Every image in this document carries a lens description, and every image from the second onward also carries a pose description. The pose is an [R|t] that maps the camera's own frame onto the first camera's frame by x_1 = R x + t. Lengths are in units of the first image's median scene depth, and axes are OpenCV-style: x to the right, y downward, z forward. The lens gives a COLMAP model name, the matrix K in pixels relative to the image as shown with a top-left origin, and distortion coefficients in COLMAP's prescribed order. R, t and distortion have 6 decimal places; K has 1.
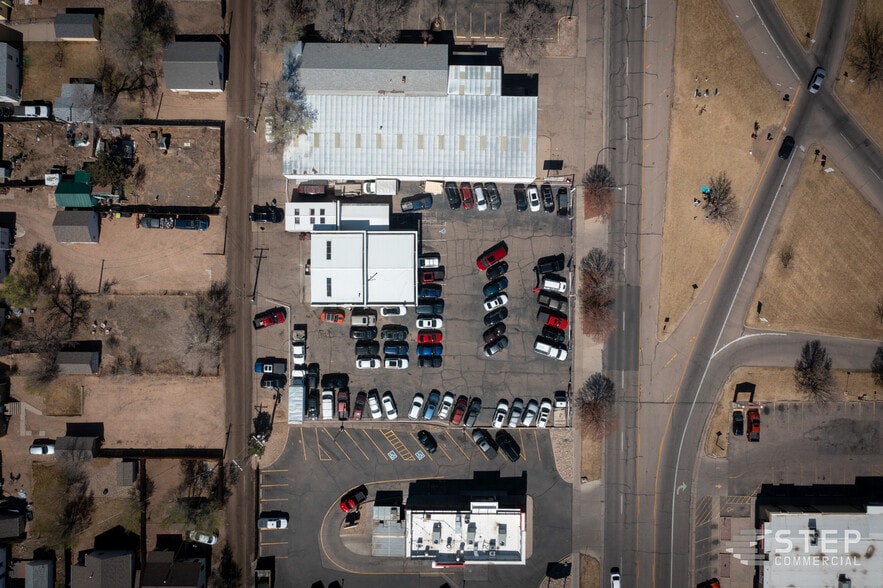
lens RADIAL K [[694.5, 0, 441.5], [0, 694.5, 294.0], [0, 0, 1]] dist [-0.015152, 0.002314]
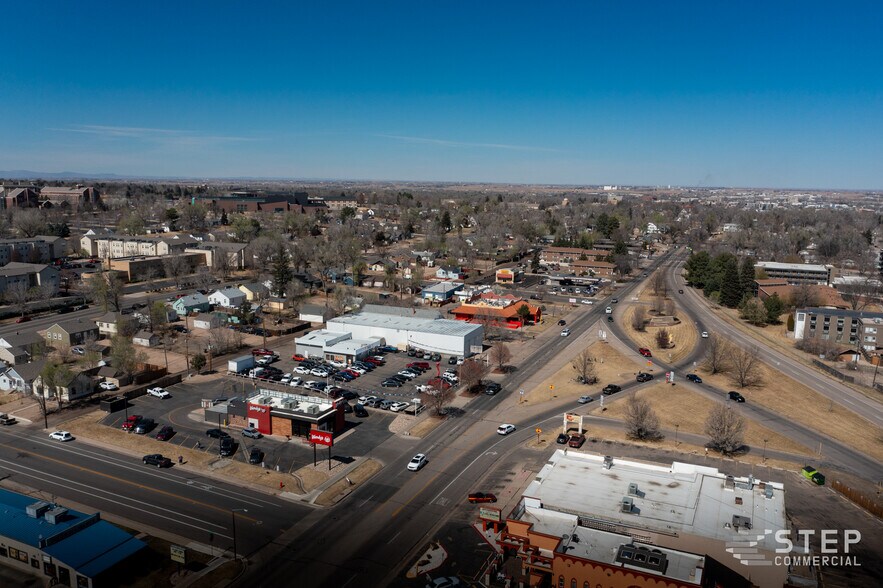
lens RADIAL K [[694.5, 0, 441.5], [0, 694.5, 294.0], [0, 0, 1]] dist [-0.015152, 0.002314]
pose [[0.916129, 0.083137, -0.392168, 0.655617], [-0.400320, 0.137906, -0.905939, 1.184585], [-0.021235, 0.986950, 0.159621, 0.624685]]
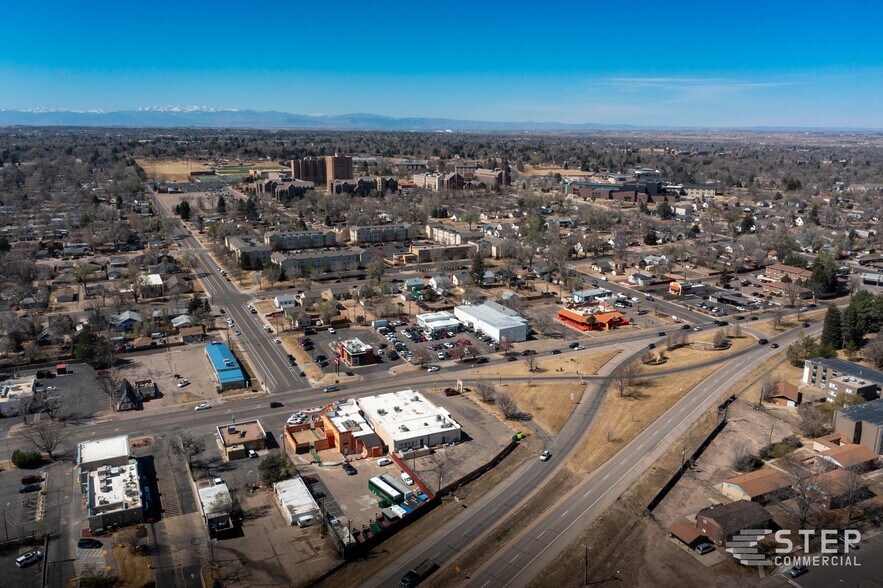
lens RADIAL K [[694.5, 0, 441.5], [0, 694.5, 294.0], [0, 0, 1]] dist [-0.015152, 0.002314]
pose [[0.445612, 0.218858, -0.868062, 2.100527], [-0.895173, 0.098387, -0.434724, 1.054406], [-0.009737, 0.970784, 0.239758, 0.253121]]
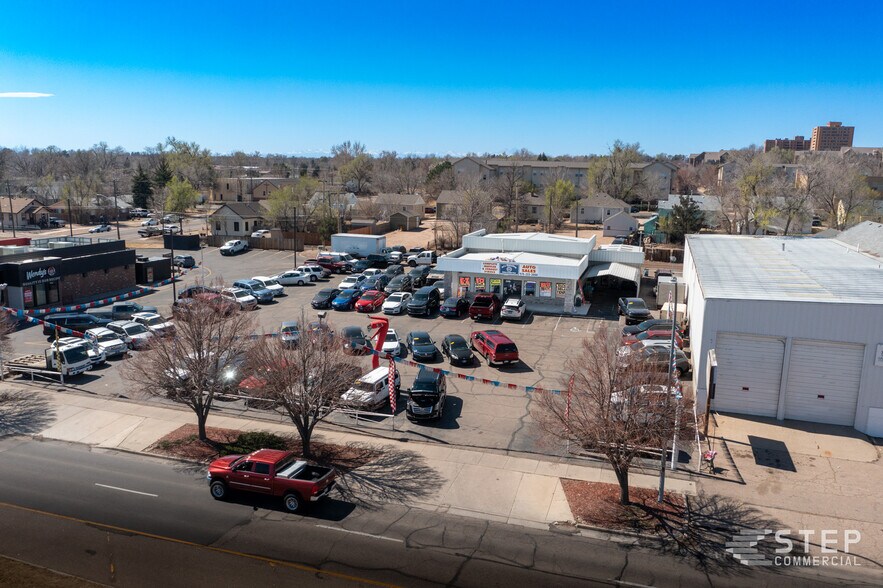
lens RADIAL K [[694.5, 0, 441.5], [0, 694.5, 294.0], [0, 0, 1]] dist [-0.015152, 0.002314]
pose [[-0.300172, 0.171267, -0.938384, 0.452072], [-0.953664, -0.075070, 0.291358, -0.137428], [-0.020544, 0.982360, 0.185865, 0.890332]]
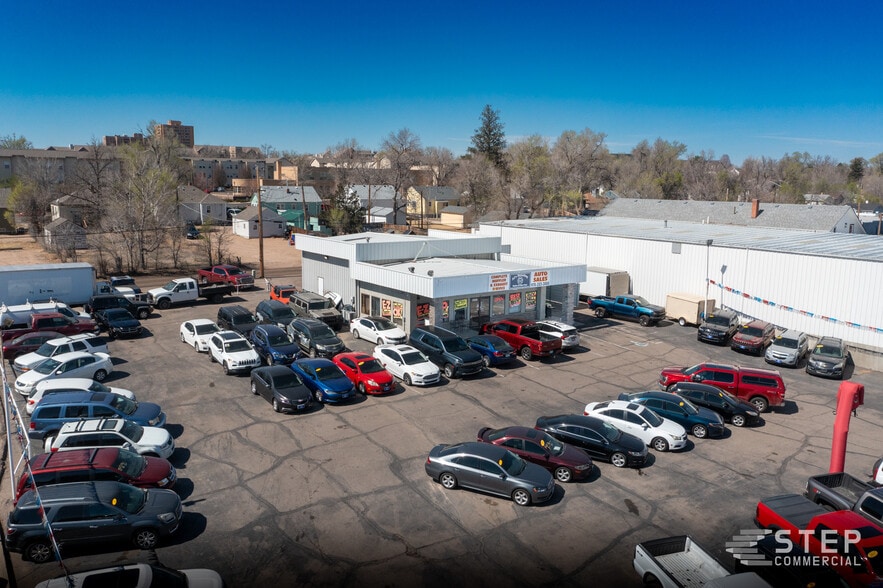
lens RADIAL K [[694.5, 0, 441.5], [0, 694.5, 294.0], [0, 0, 1]] dist [-0.015152, 0.002314]
pose [[0.595403, 0.145180, -0.790201, 0.219366], [-0.803142, 0.081362, -0.590206, 0.200609], [-0.021393, 0.986054, 0.165044, 0.914466]]
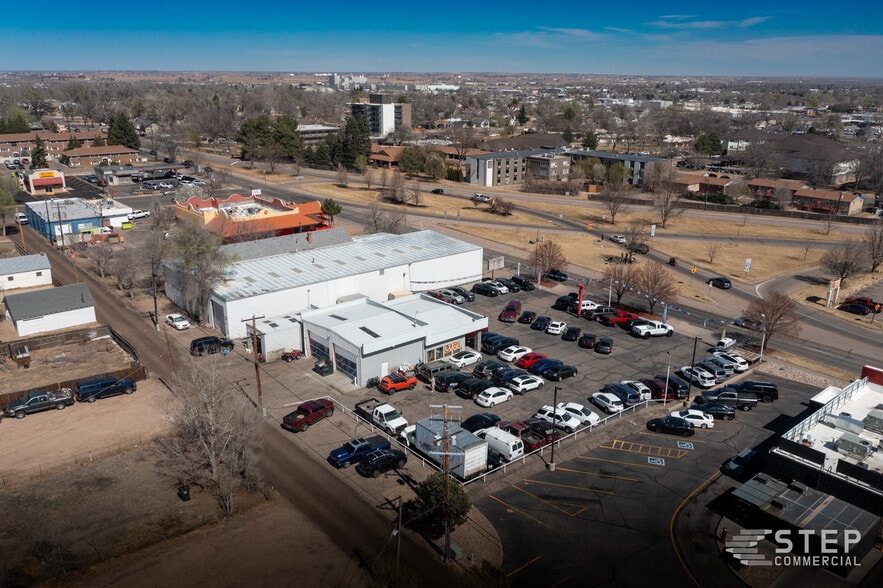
lens RADIAL K [[694.5, 0, 441.5], [0, 694.5, 294.0], [0, 0, 1]] dist [-0.015152, 0.002314]
pose [[0.757825, -0.187943, 0.624803, -0.481422], [0.652357, 0.235086, -0.720531, 0.465011], [-0.011464, 0.953631, 0.300760, 0.733440]]
